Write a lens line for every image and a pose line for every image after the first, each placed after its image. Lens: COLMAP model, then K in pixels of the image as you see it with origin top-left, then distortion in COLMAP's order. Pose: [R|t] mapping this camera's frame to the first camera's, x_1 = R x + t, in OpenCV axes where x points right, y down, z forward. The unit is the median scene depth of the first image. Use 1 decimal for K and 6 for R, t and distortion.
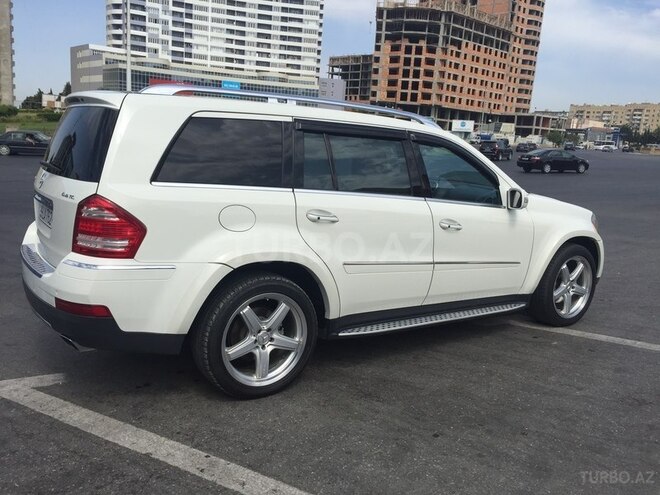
lens RADIAL K [[553.7, 0, 330.0], [0, 553.7, 247.5], [0, 0, 1]] dist [0.069163, -0.092974]
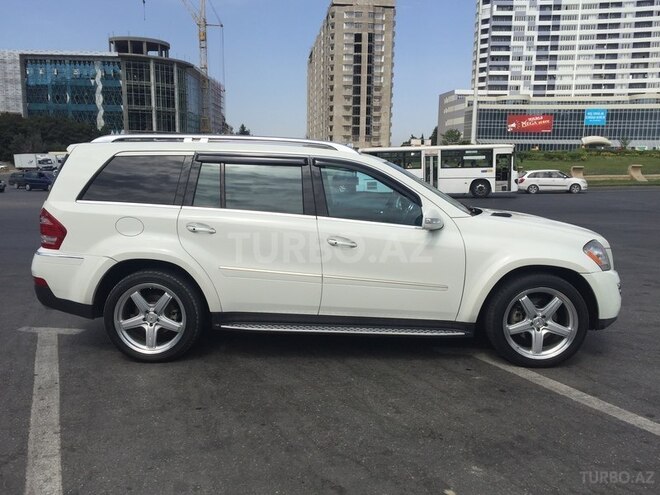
lens RADIAL K [[553.7, 0, 330.0], [0, 553.7, 247.5], [0, 0, 1]] dist [0.069163, -0.092974]
pose [[0.819995, 0.038006, -0.571108, 0.923802], [-0.072790, 0.996616, -0.038189, 0.014301], [0.567723, 0.072886, 0.819986, 0.127045]]
